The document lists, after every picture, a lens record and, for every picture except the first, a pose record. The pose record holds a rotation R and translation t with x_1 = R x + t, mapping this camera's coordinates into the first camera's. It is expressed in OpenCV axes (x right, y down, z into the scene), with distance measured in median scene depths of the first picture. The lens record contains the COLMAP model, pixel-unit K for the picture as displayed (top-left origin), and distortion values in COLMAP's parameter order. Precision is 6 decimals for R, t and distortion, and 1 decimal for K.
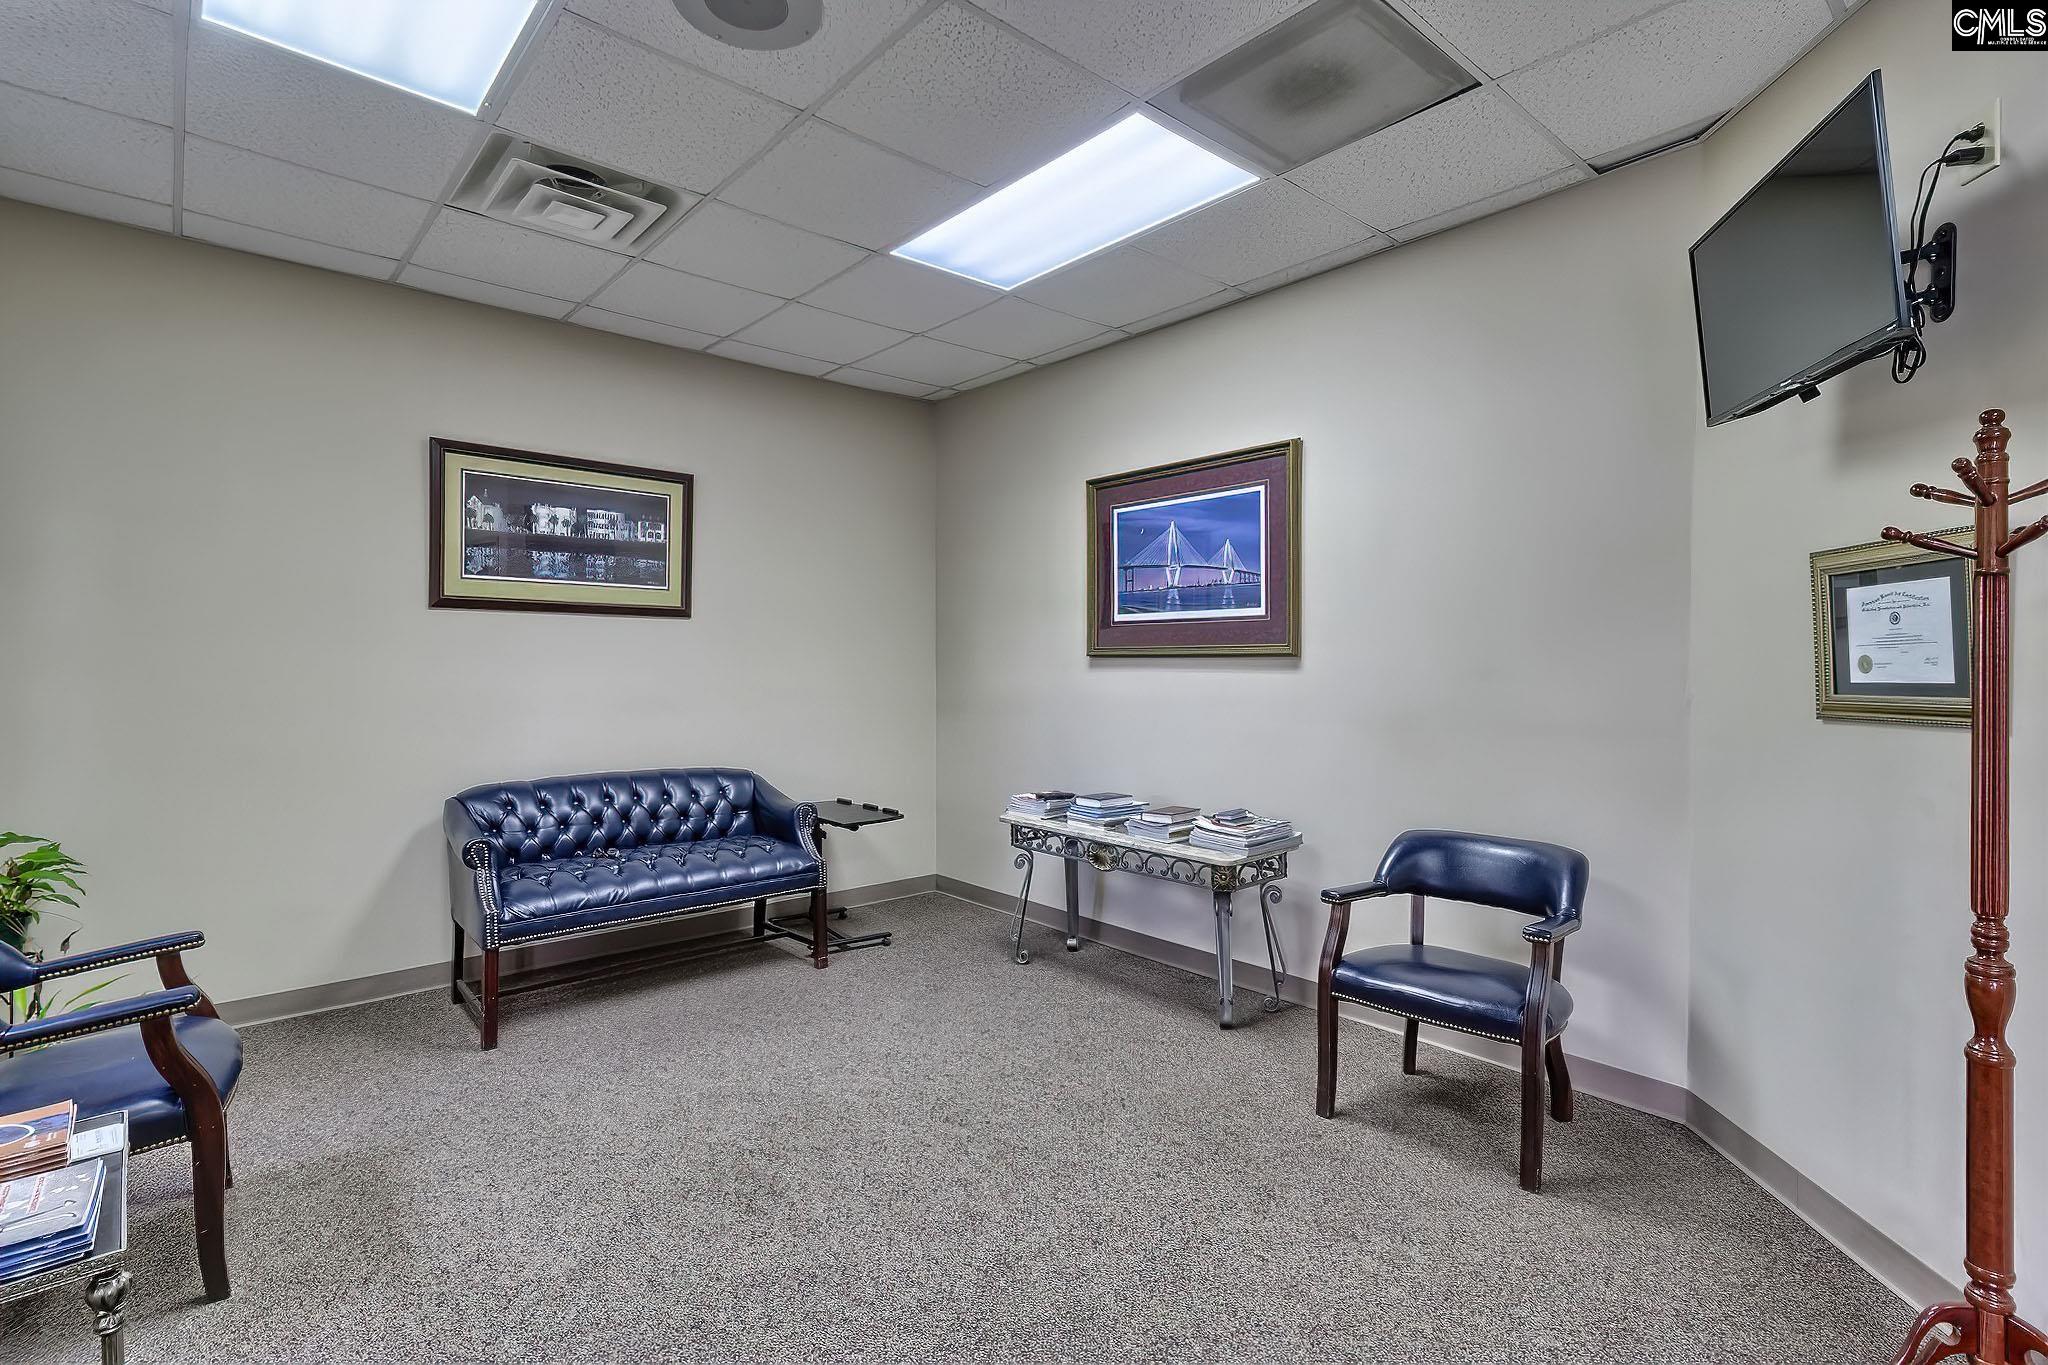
lens RADIAL K [[958.9, 0, 1017.2], [0, 958.9, 668.1], [0, 0, 1]] dist [0.002918, 0.000860]
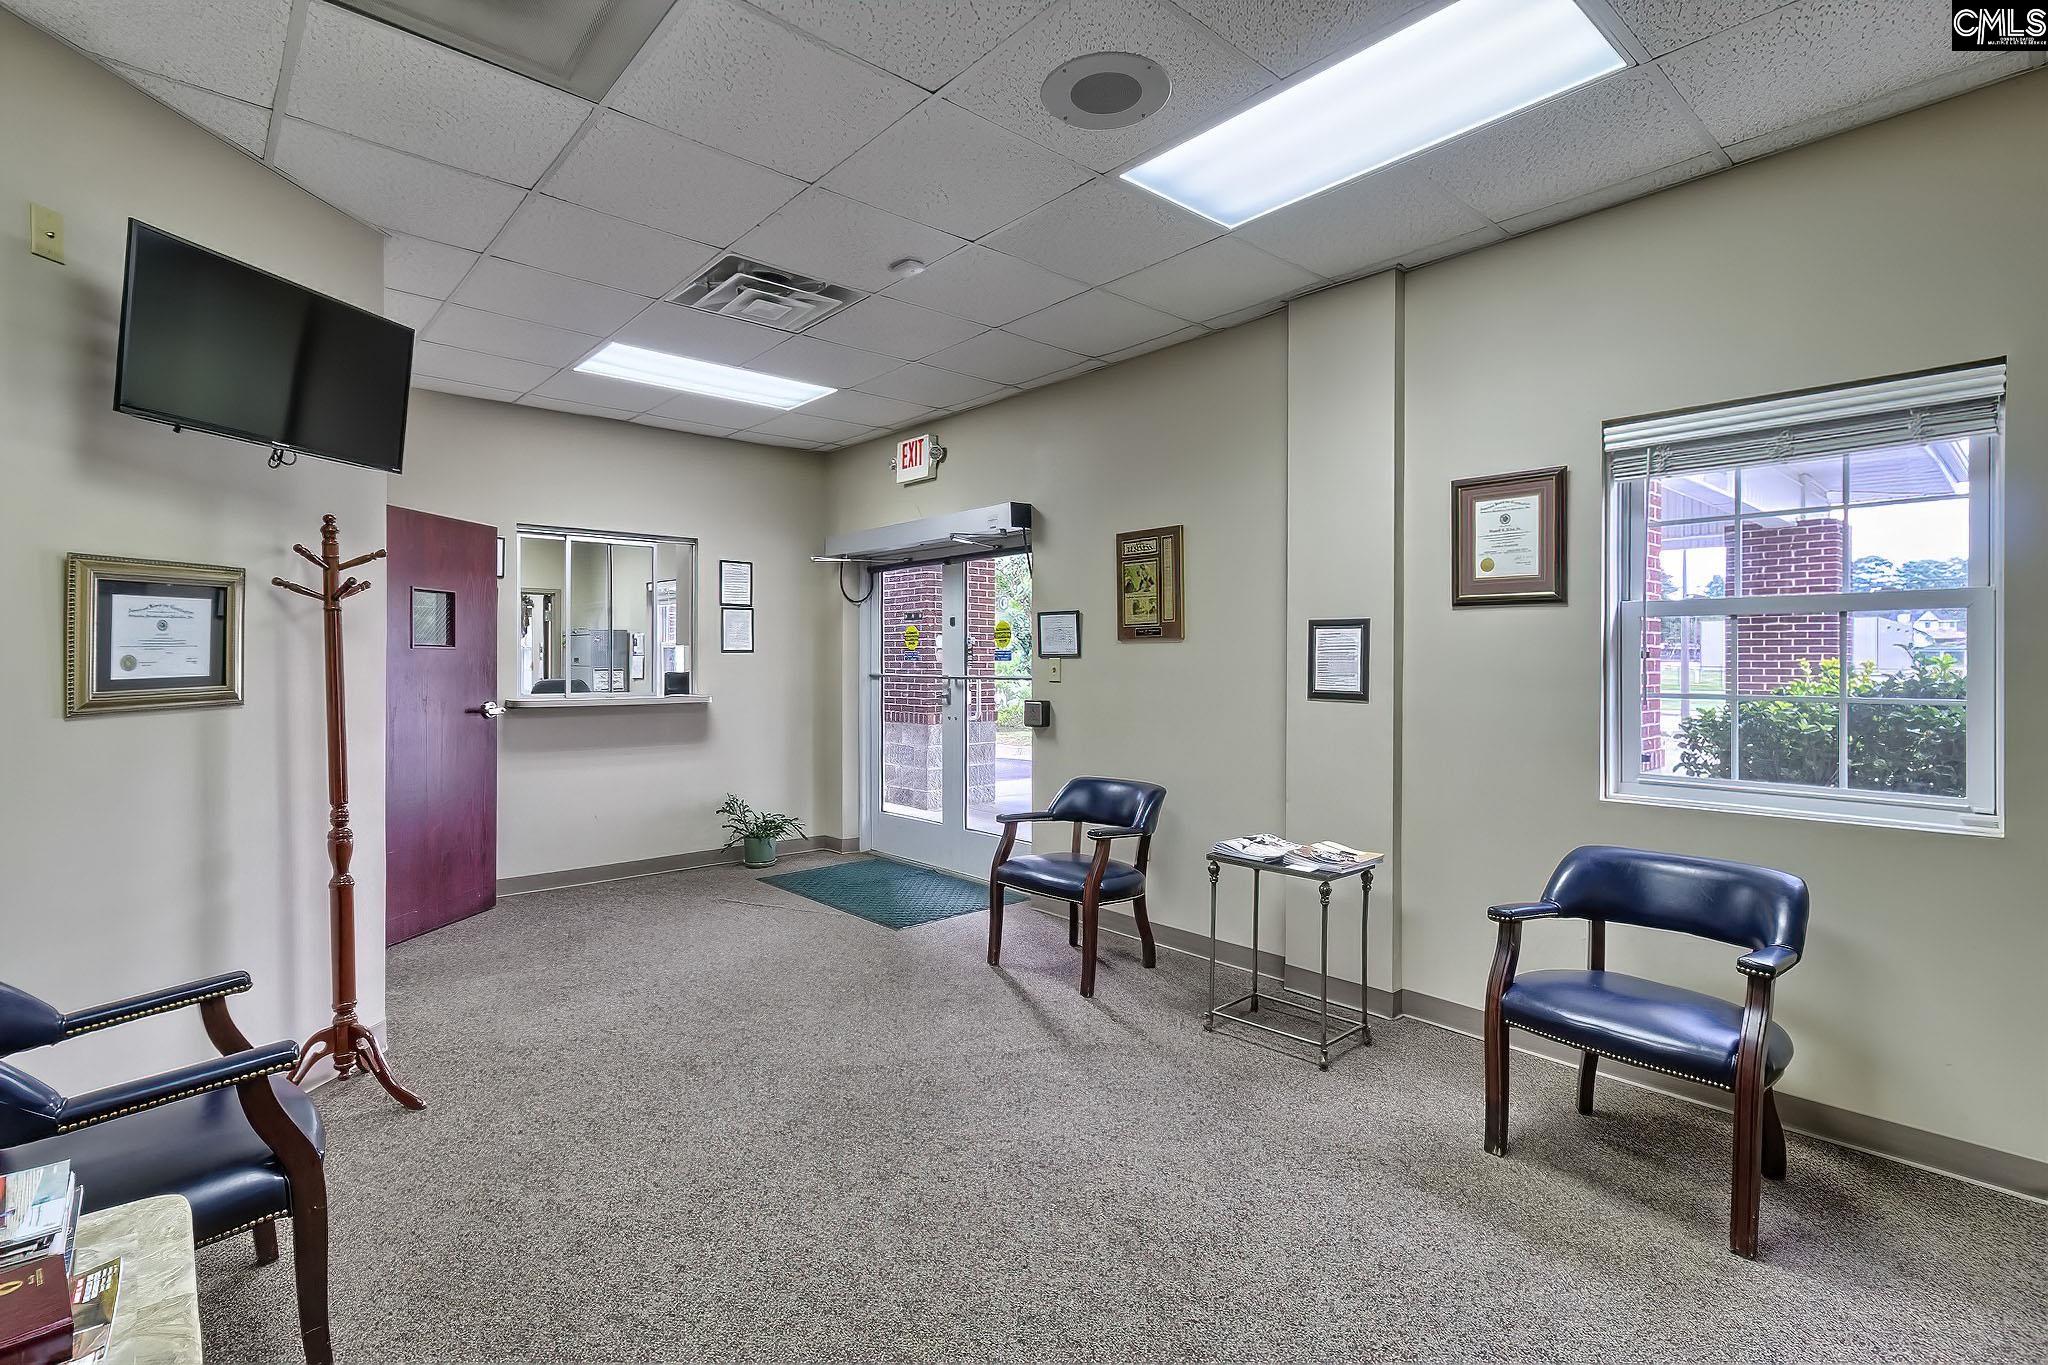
lens RADIAL K [[958.9, 0, 1030.6], [0, 958.9, 664.9], [0, 0, 1]] dist [0.002918, 0.000860]
pose [[-0.999692, -0.002594, -0.024688, -0.090047], [-0.002971, 0.999879, 0.015253, -0.012270], [0.024645, 0.015321, -0.999579, 1.198618]]
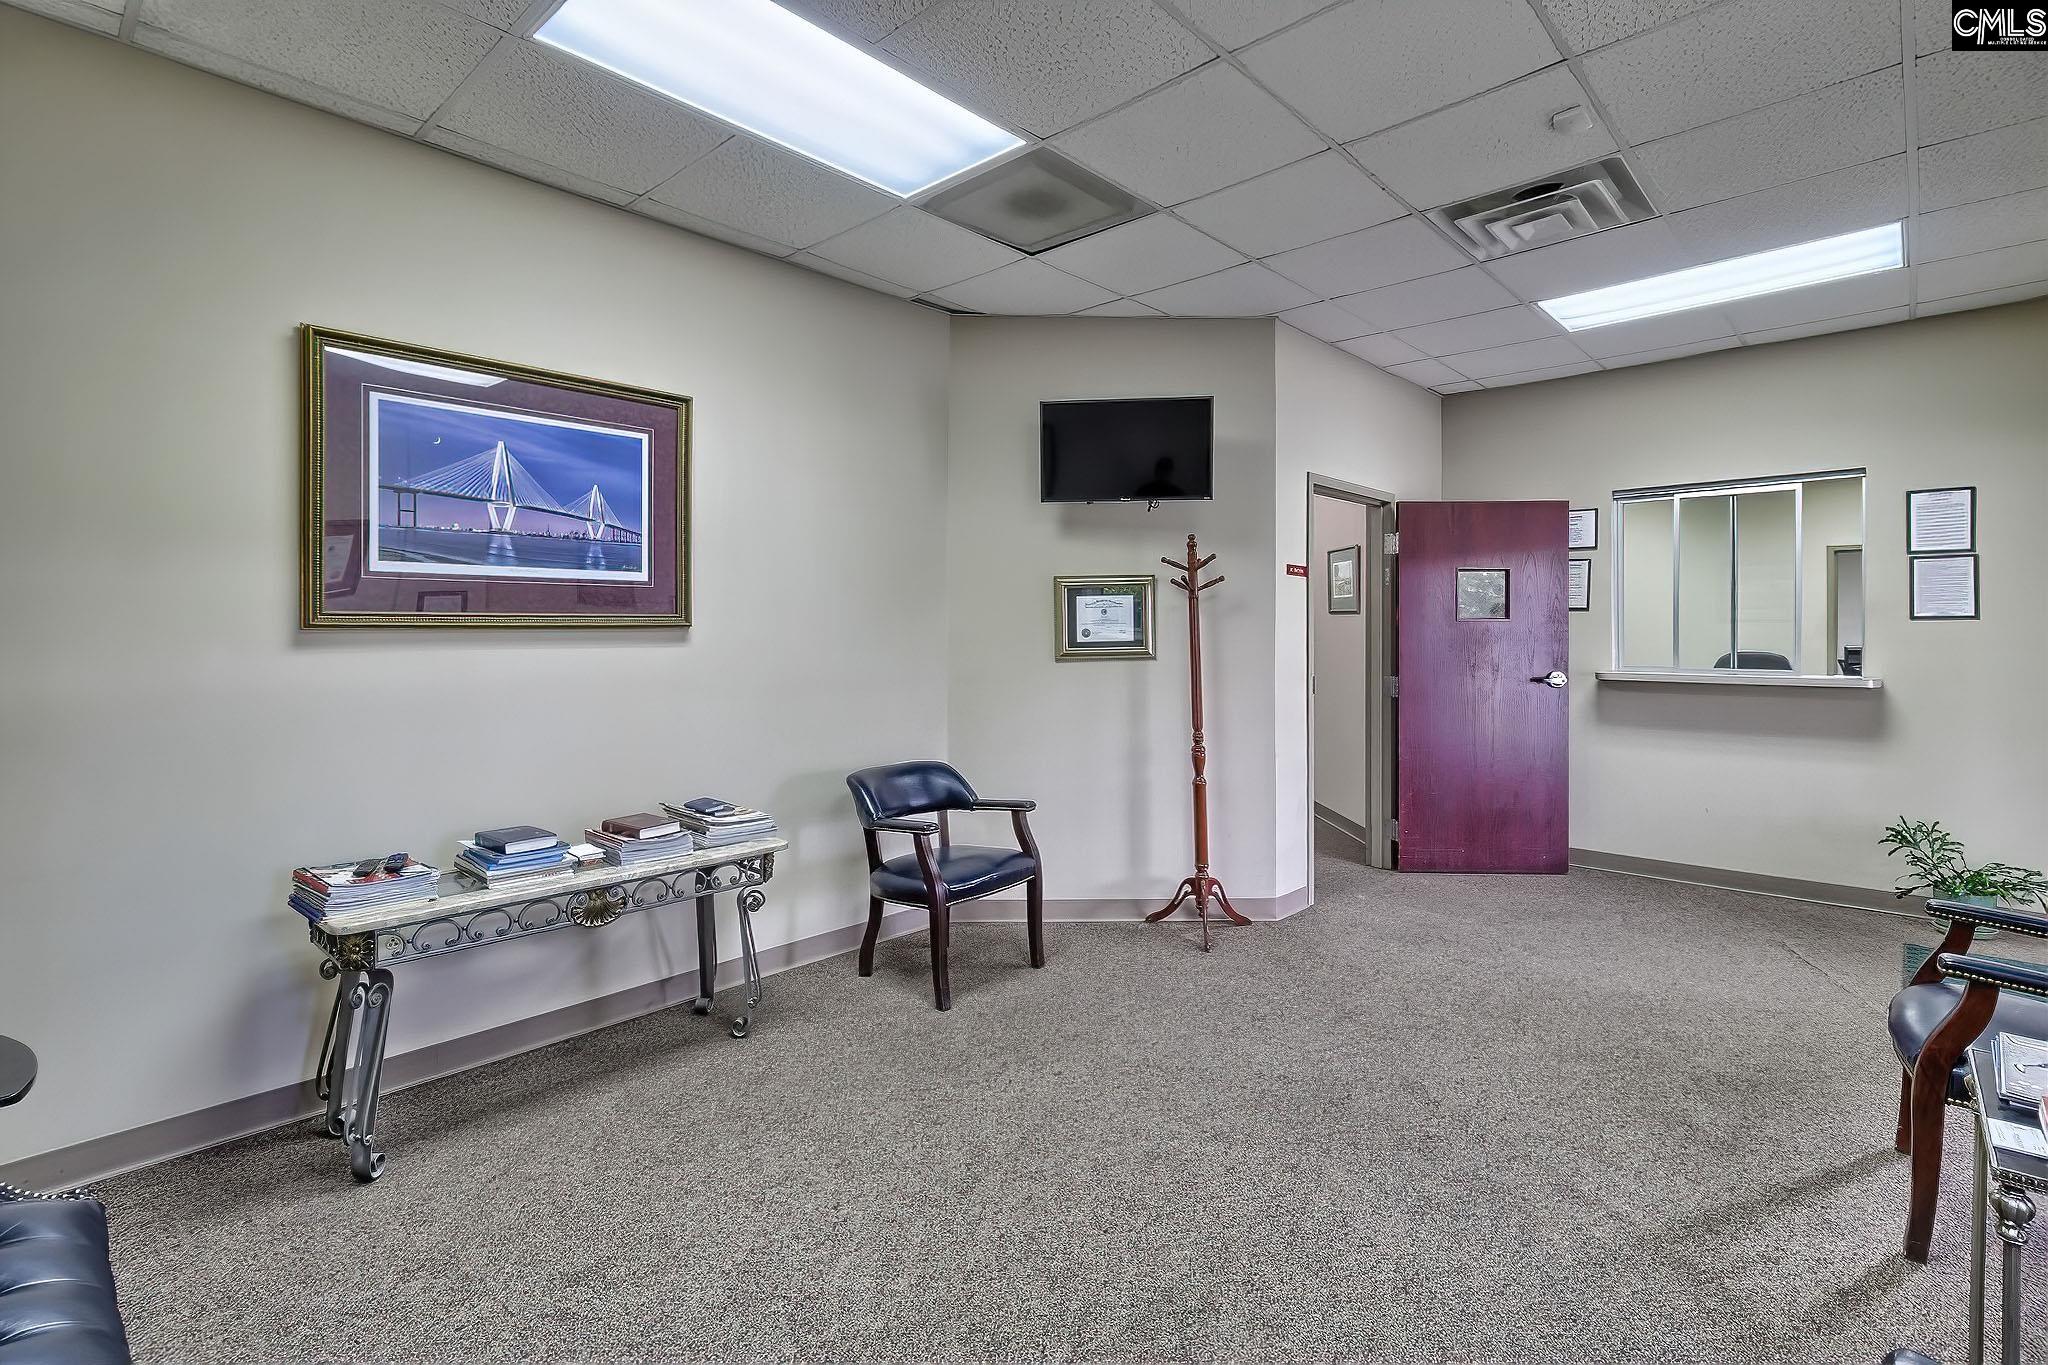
lens RADIAL K [[958.9, 0, 1020.3], [0, 958.9, 622.5], [0, 0, 1]] dist [0.002918, 0.000860]
pose [[-0.108044, 0.008632, 0.994109, -0.655260], [0.011227, 0.999909, -0.007463, -0.007011], [-0.994083, 0.010355, -0.108131, 0.756099]]
